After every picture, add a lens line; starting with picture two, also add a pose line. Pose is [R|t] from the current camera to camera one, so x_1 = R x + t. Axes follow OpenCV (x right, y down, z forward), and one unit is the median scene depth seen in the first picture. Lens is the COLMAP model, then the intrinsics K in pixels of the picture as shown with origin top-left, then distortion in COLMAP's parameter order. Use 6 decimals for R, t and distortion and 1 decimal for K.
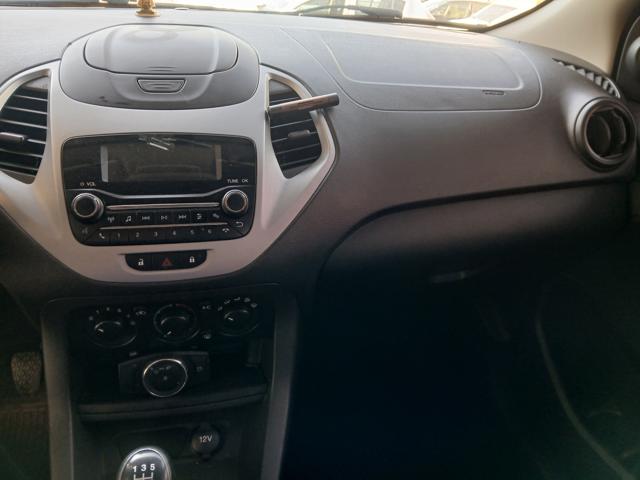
lens RADIAL K [[495.9, 0, 320.0], [0, 495.9, 240.0], [0, 0, 1]] dist [0.047297, -0.114667]
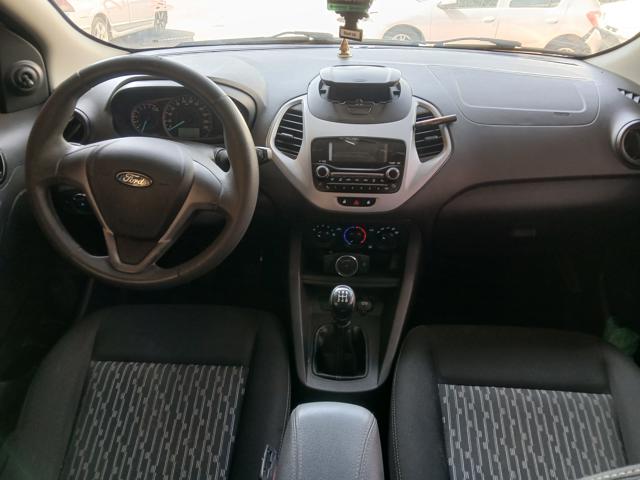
lens RADIAL K [[488.1, 0, 319.8], [0, 488.1, 268.3], [0, 0, 1]] dist [-0.045840, 0.004217]
pose [[0.957427, 0.107804, -0.267789, 0.095925], [-0.077876, 0.989715, 0.120000, 0.074723], [0.277972, -0.094037, 0.955975, -0.851834]]
